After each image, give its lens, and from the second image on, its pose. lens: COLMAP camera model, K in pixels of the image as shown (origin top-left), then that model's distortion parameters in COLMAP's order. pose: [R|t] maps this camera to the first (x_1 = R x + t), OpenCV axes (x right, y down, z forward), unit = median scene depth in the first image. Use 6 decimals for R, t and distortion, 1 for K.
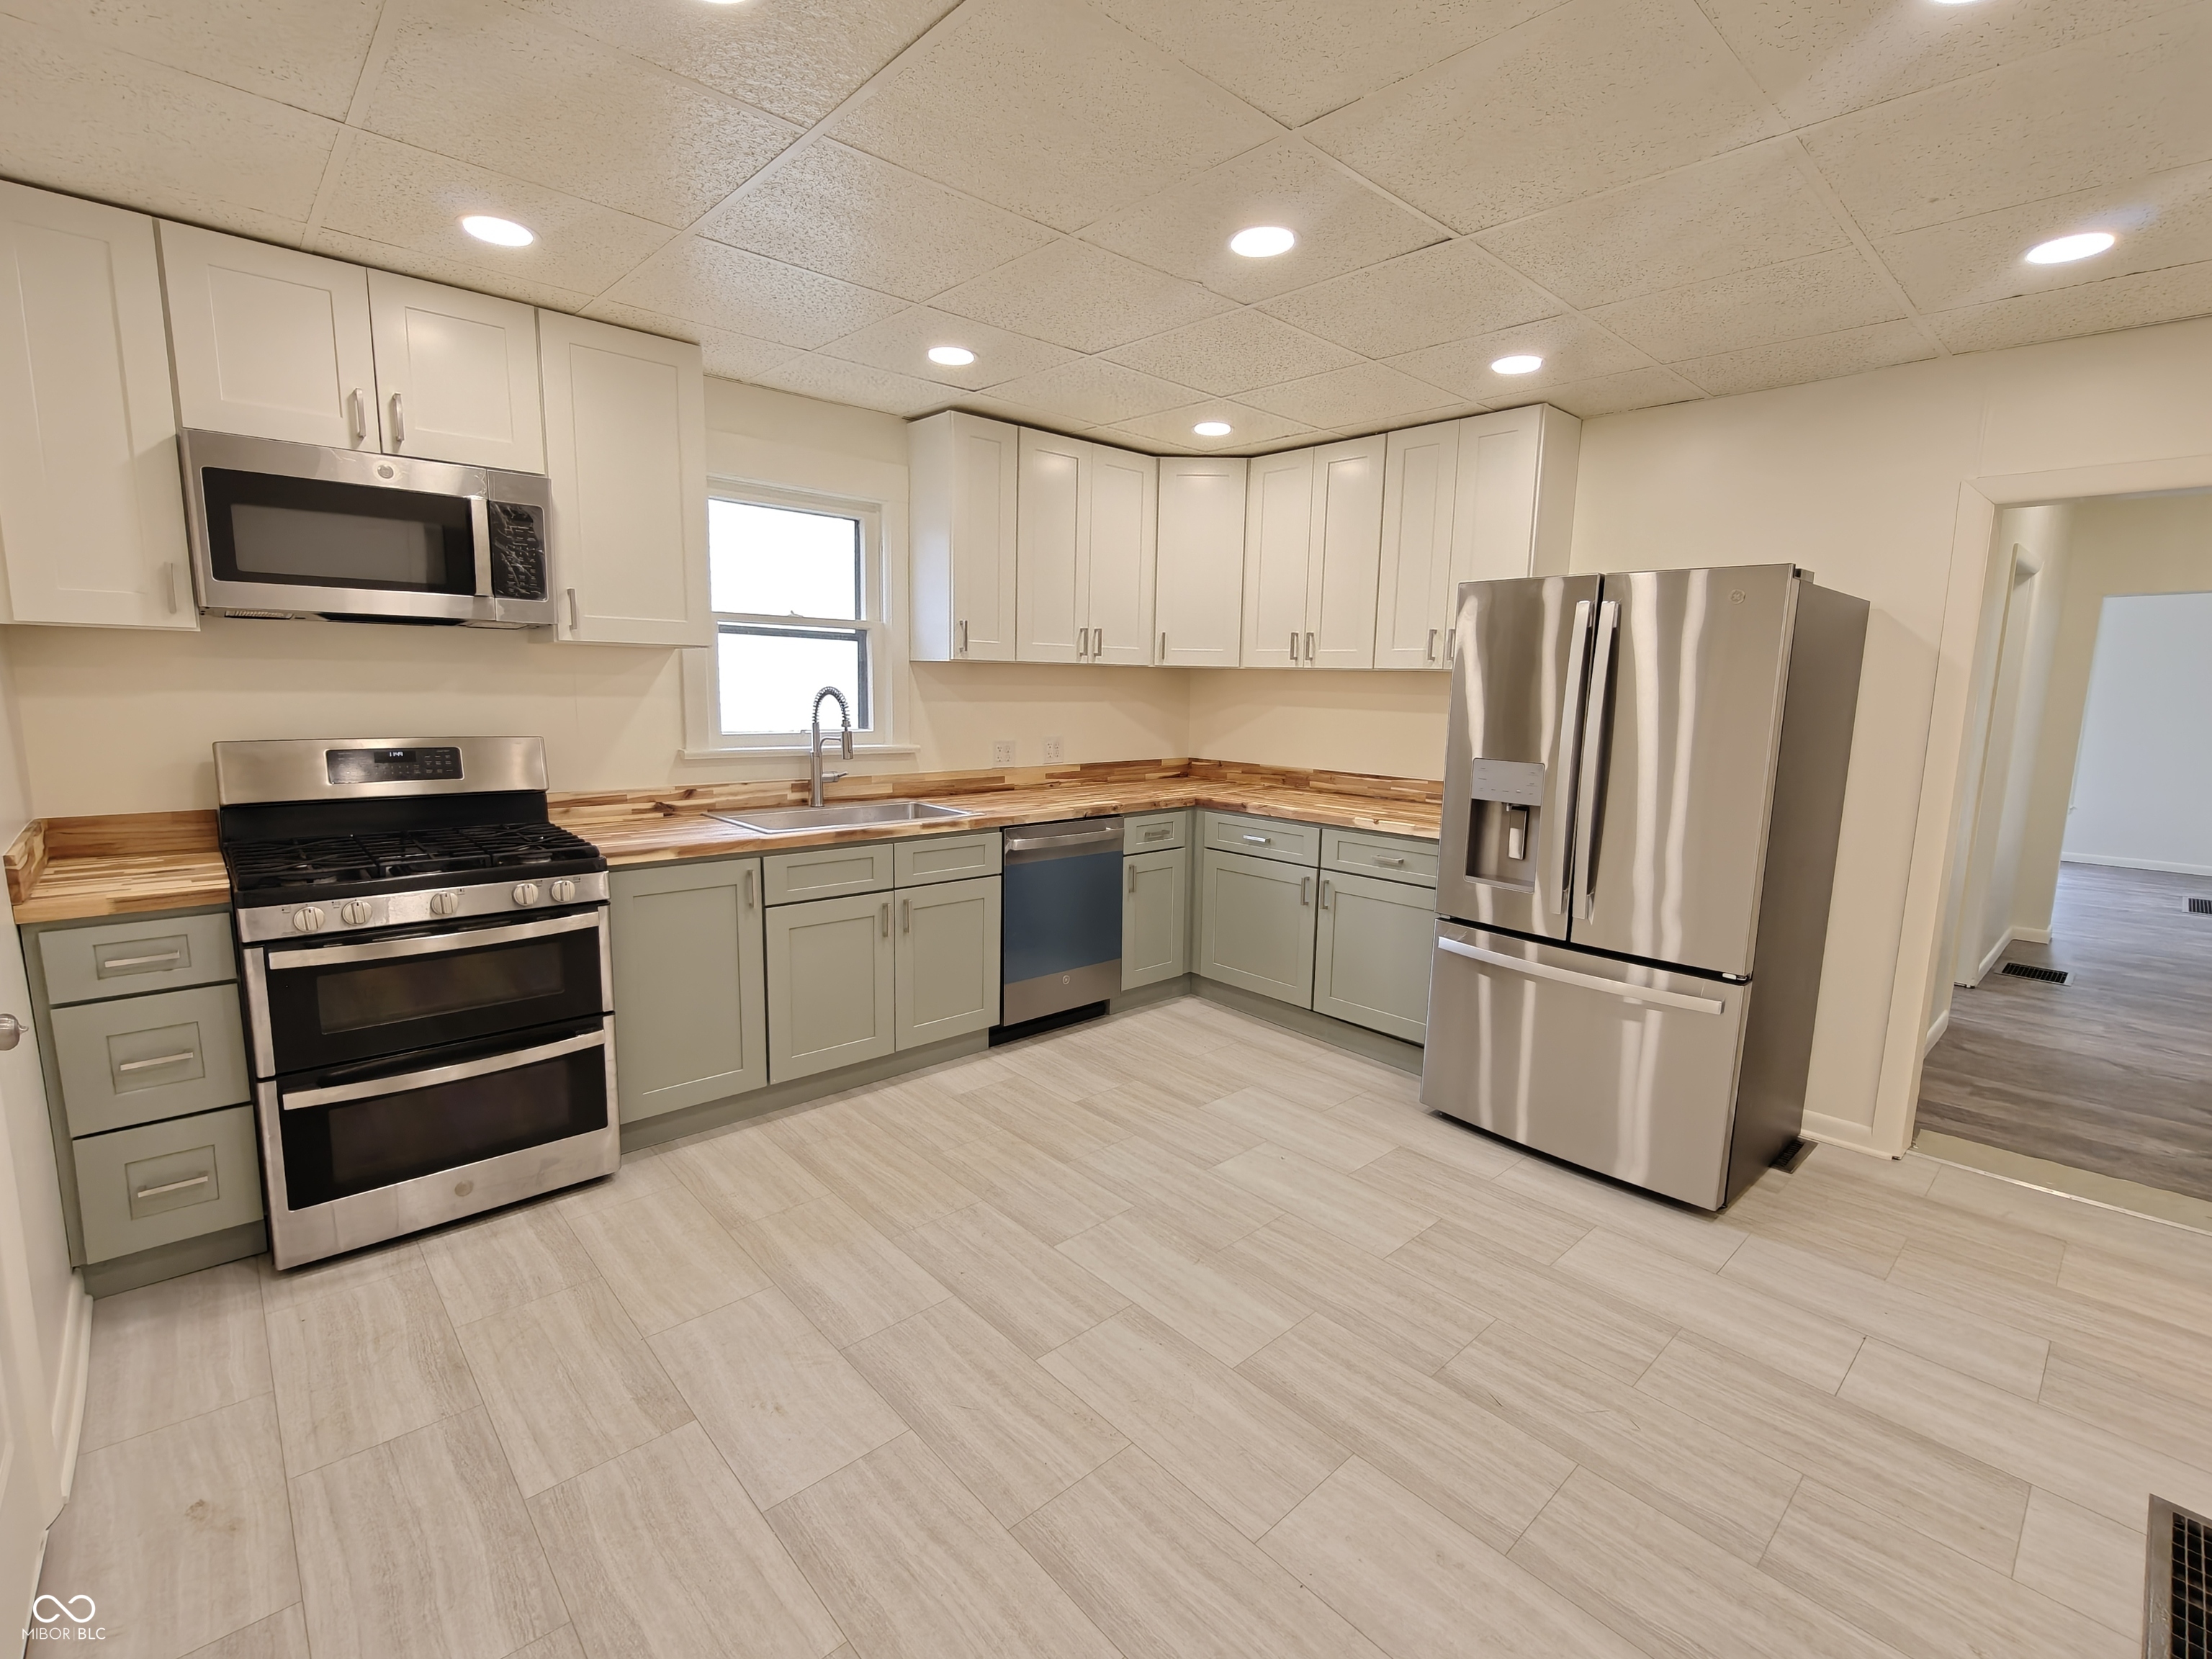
lens RADIAL K [[992.6, 0, 1110.2], [0, 992.6, 828.5], [0, 0, 1]] dist [-0.001386, -0.000299]
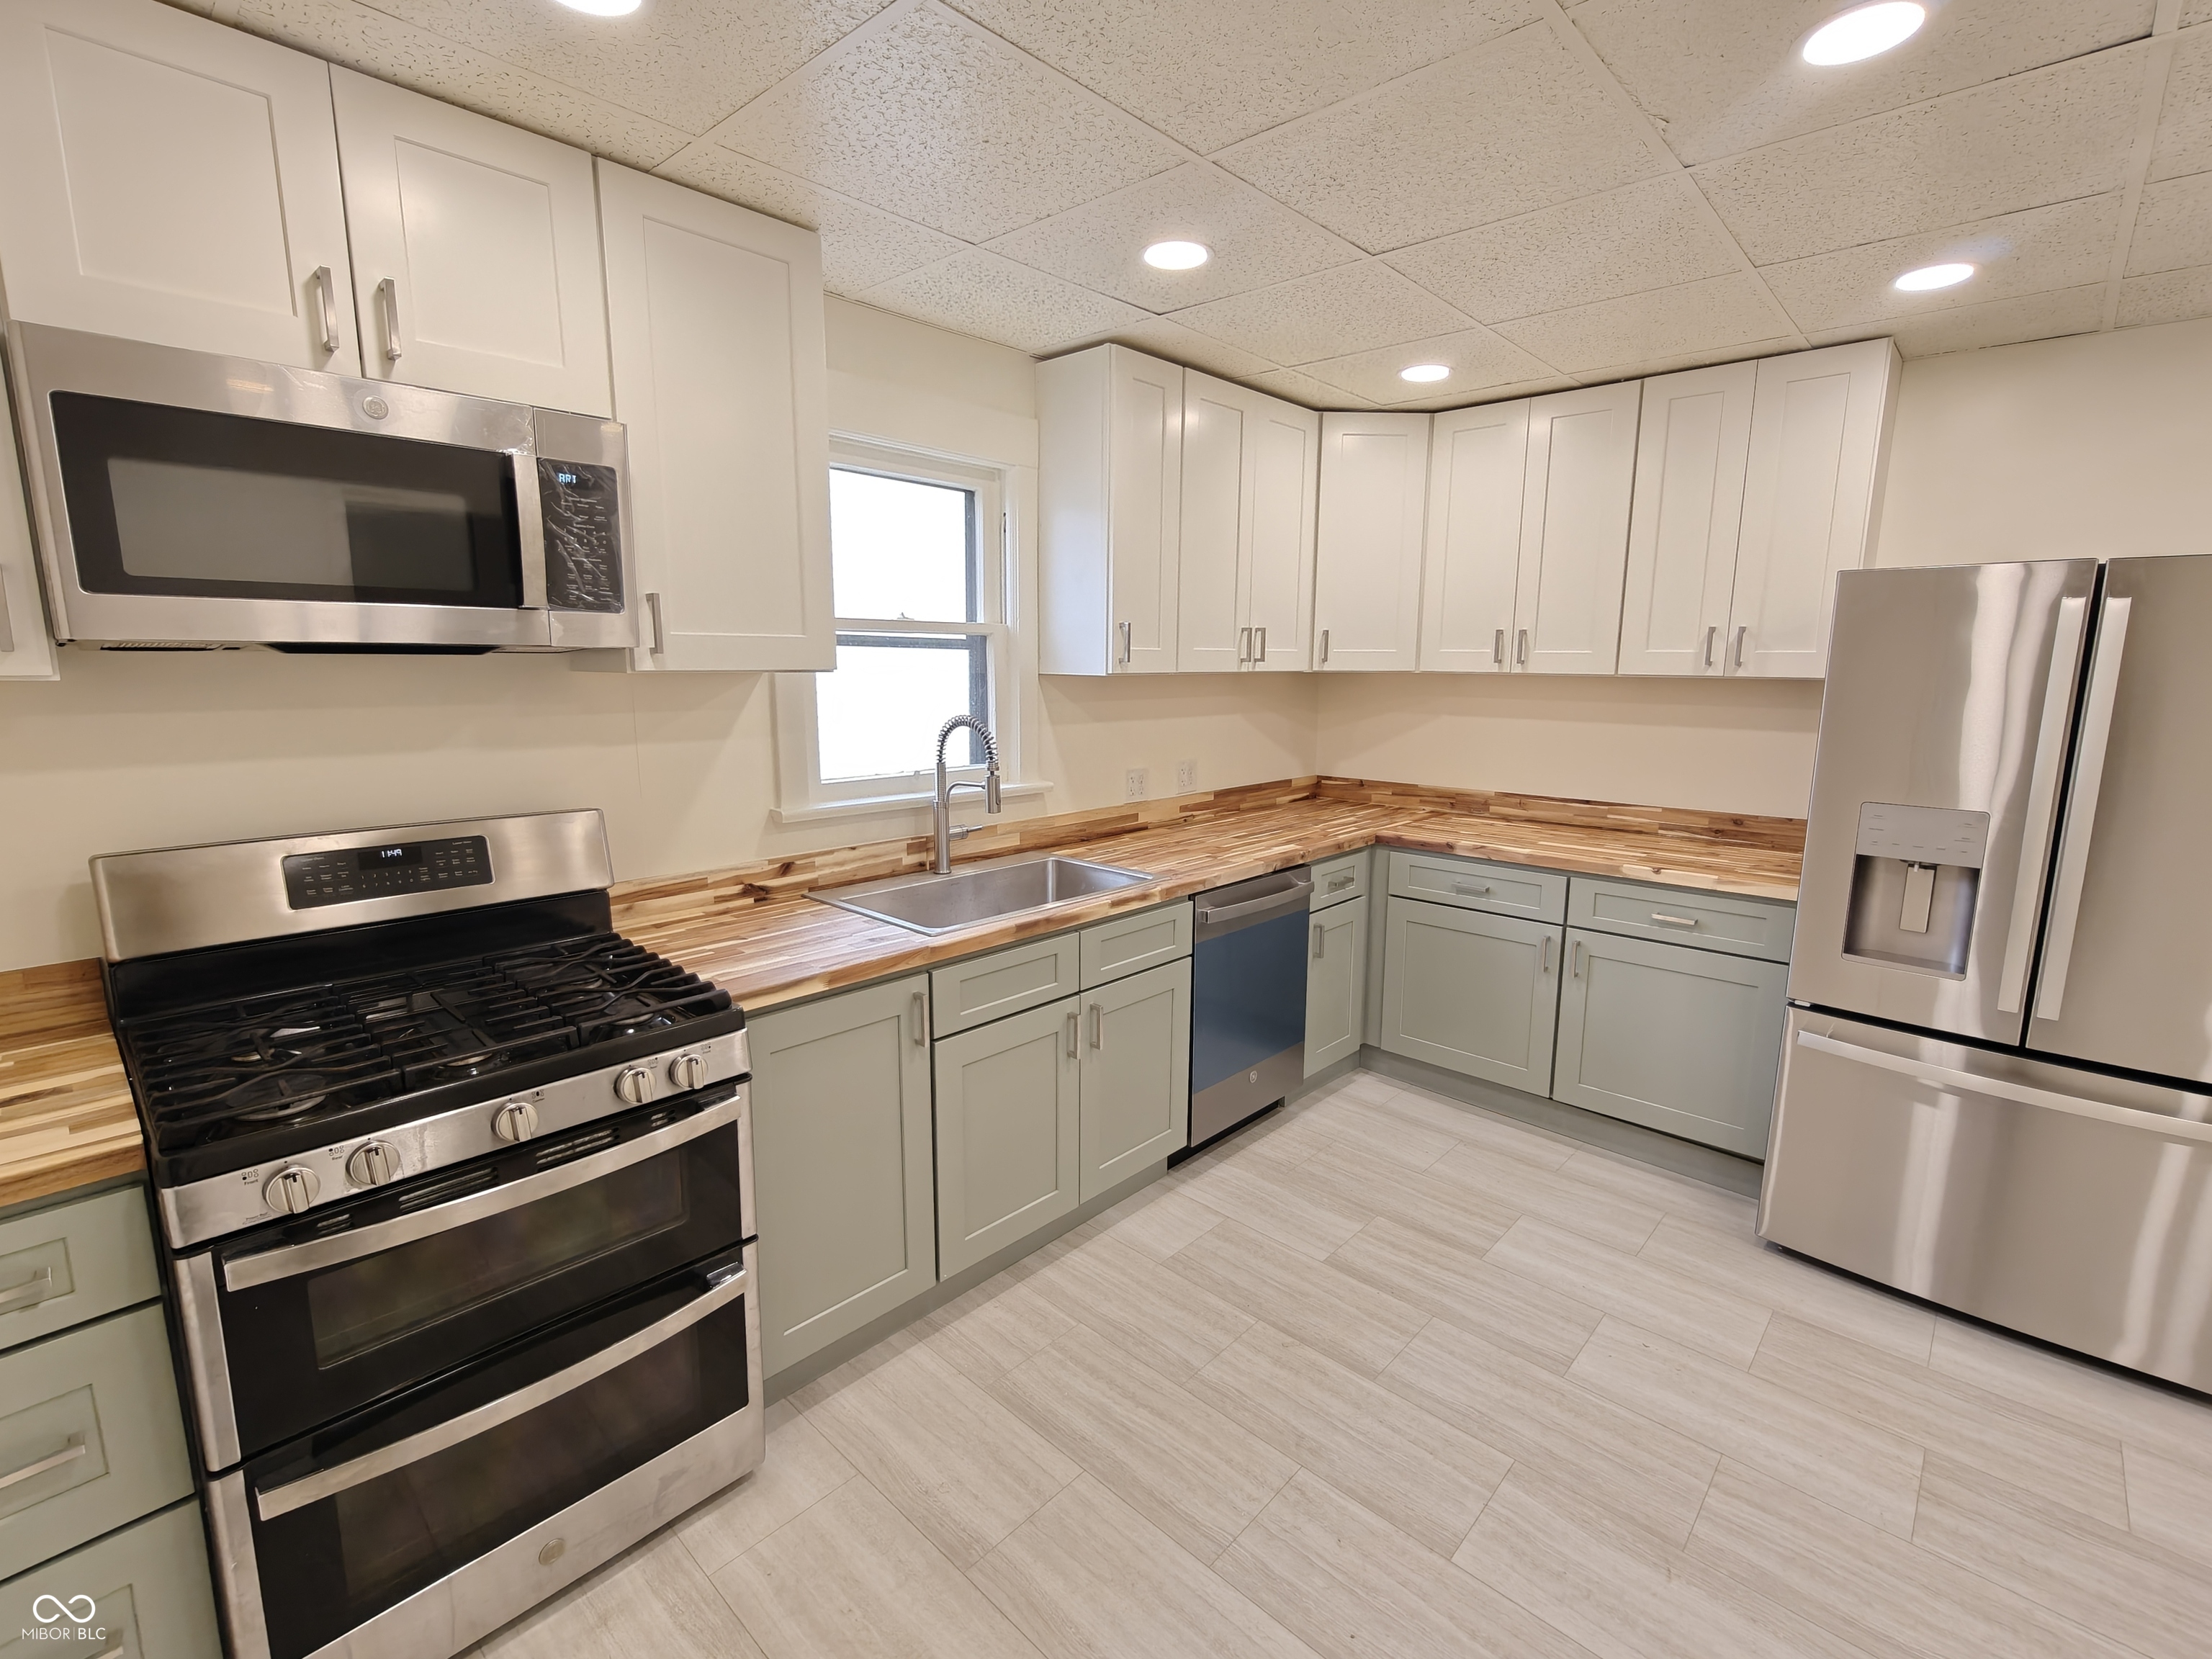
lens RADIAL K [[992.6, 0, 1110.2], [0, 992.6, 828.5], [0, 0, 1]] dist [-0.001386, -0.000299]
pose [[0.996940, -0.028006, 0.072981, -0.263700], [0.026476, 0.999411, 0.021855, -0.081787], [-0.073550, -0.019856, 0.997094, 0.282510]]
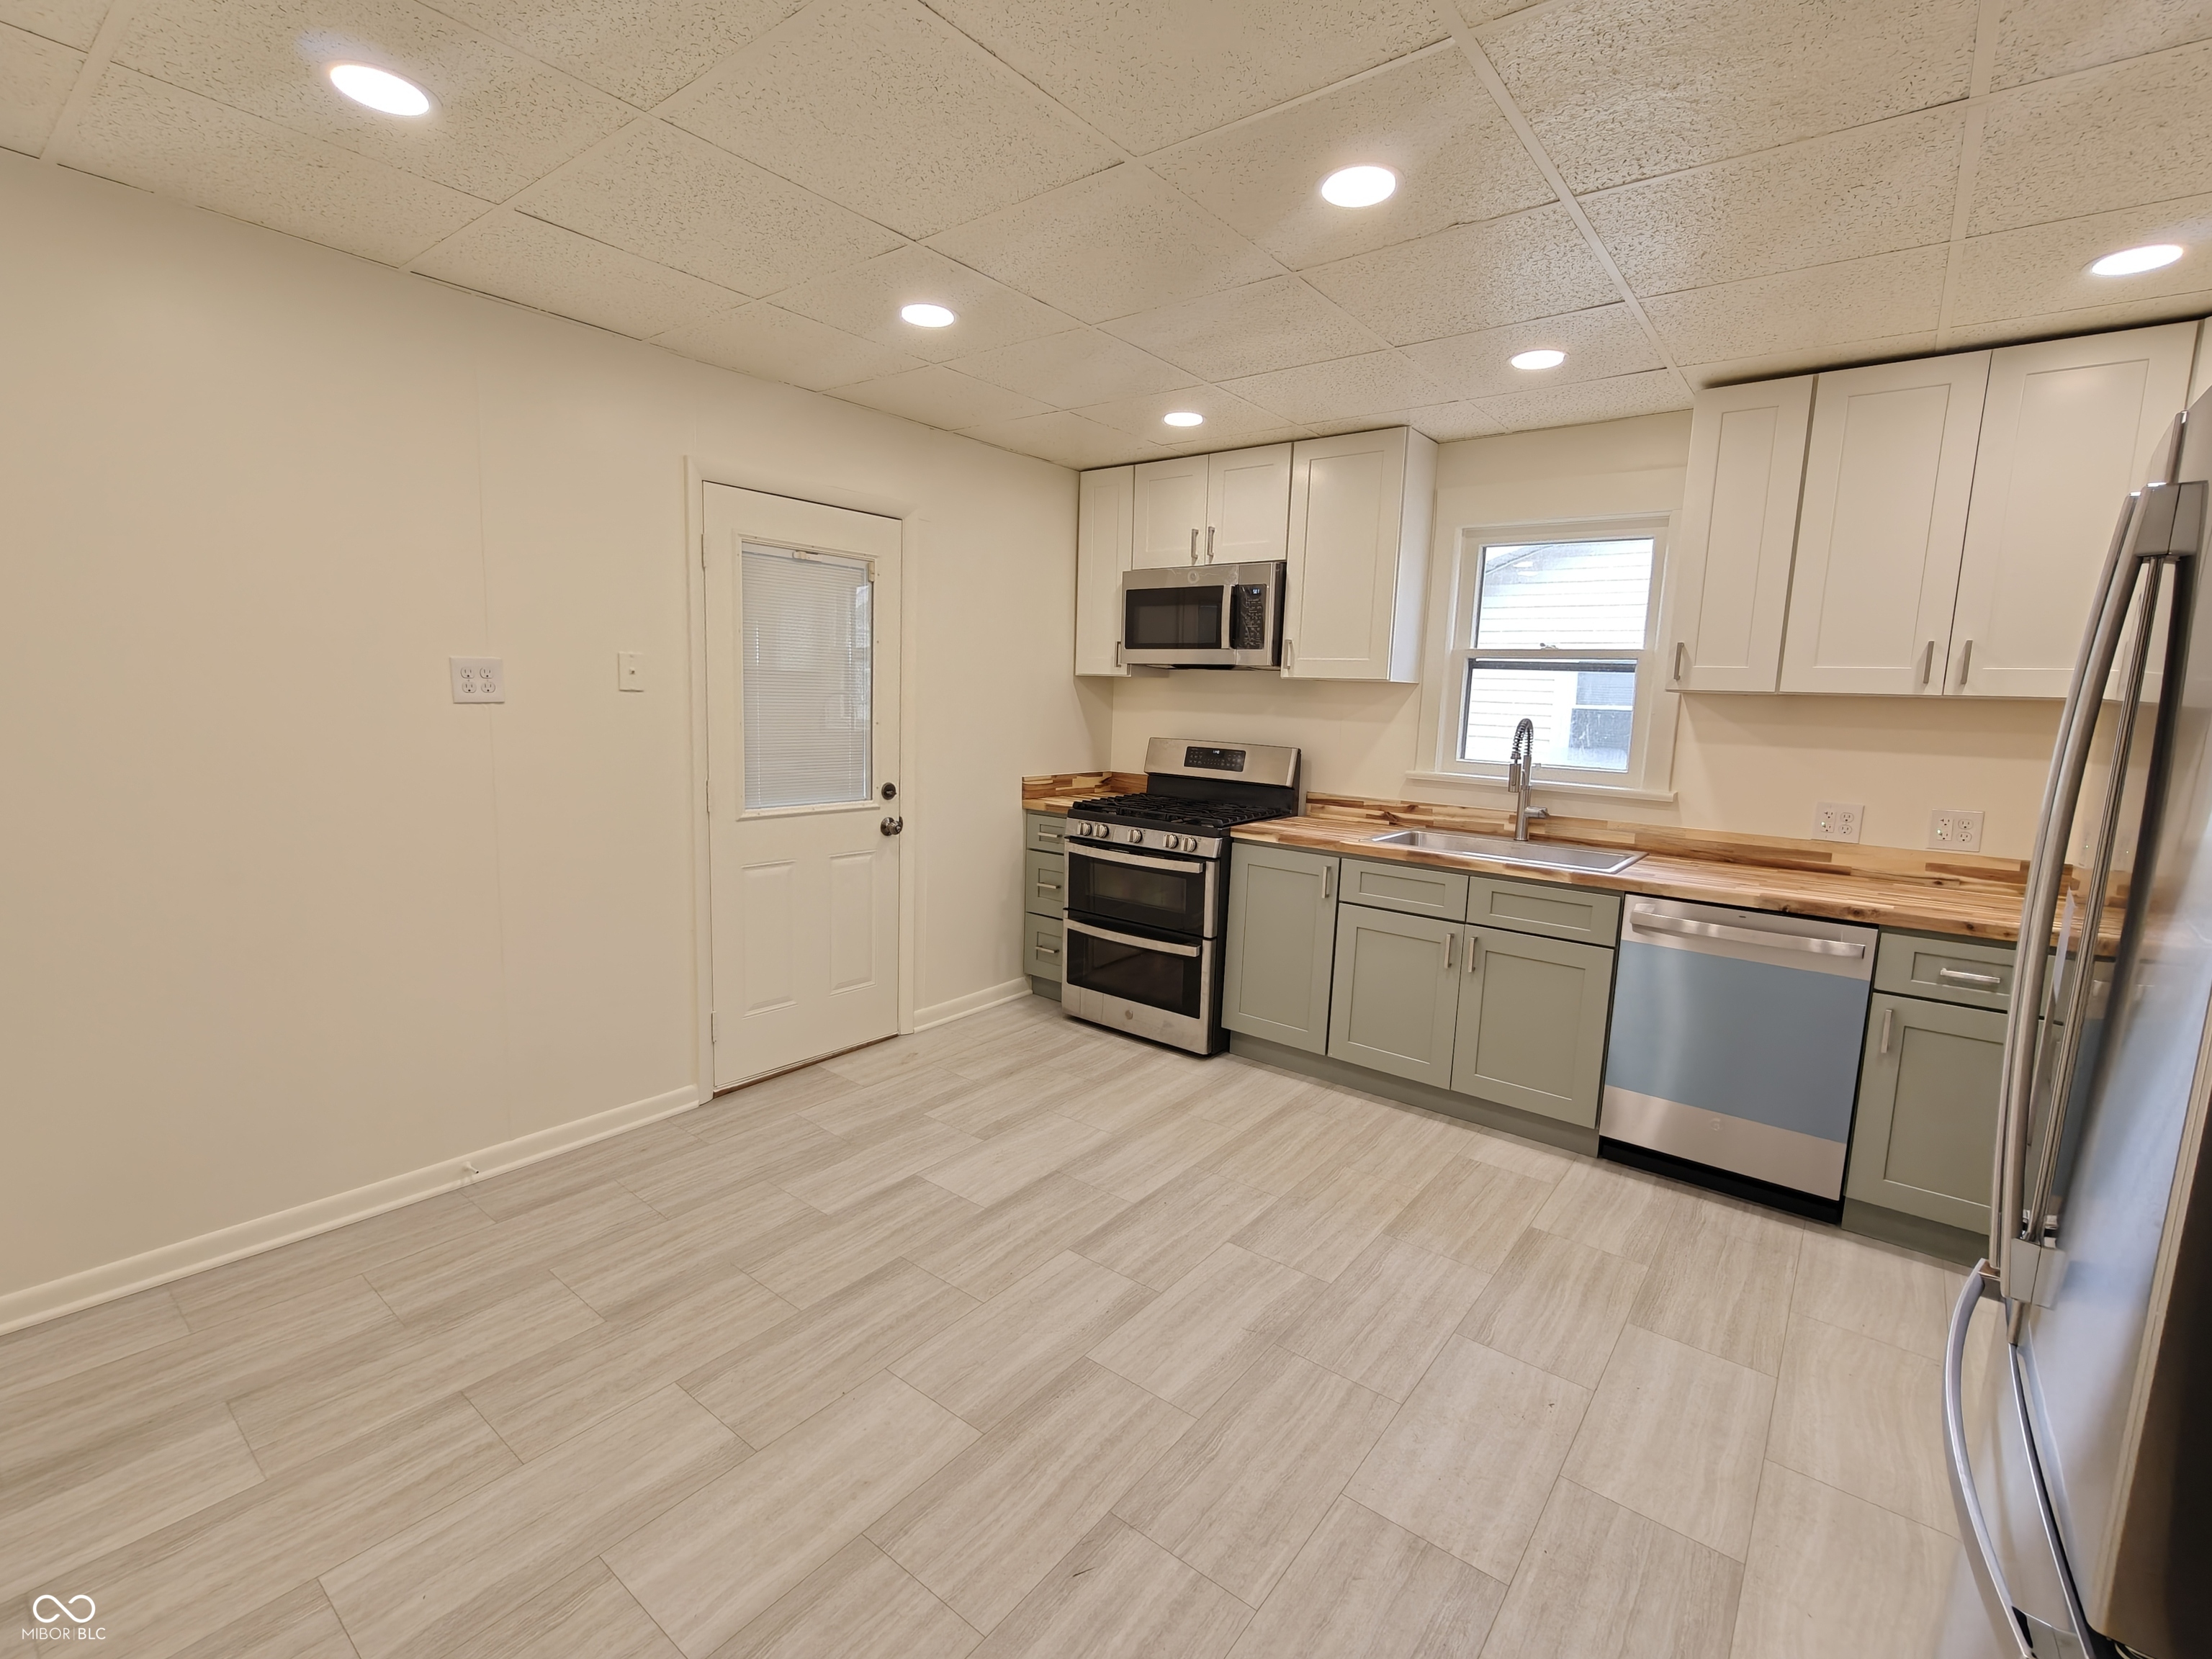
lens RADIAL K [[997.9, 0, 1111.0], [0, 997.9, 829.9], [0, 0, 1]] dist [0.001012, -0.000992]
pose [[0.161124, 0.118301, -0.979818, 0.721777], [-0.176949, 0.980166, 0.089245, -0.058010], [0.970942, 0.158999, 0.178861, 0.506711]]
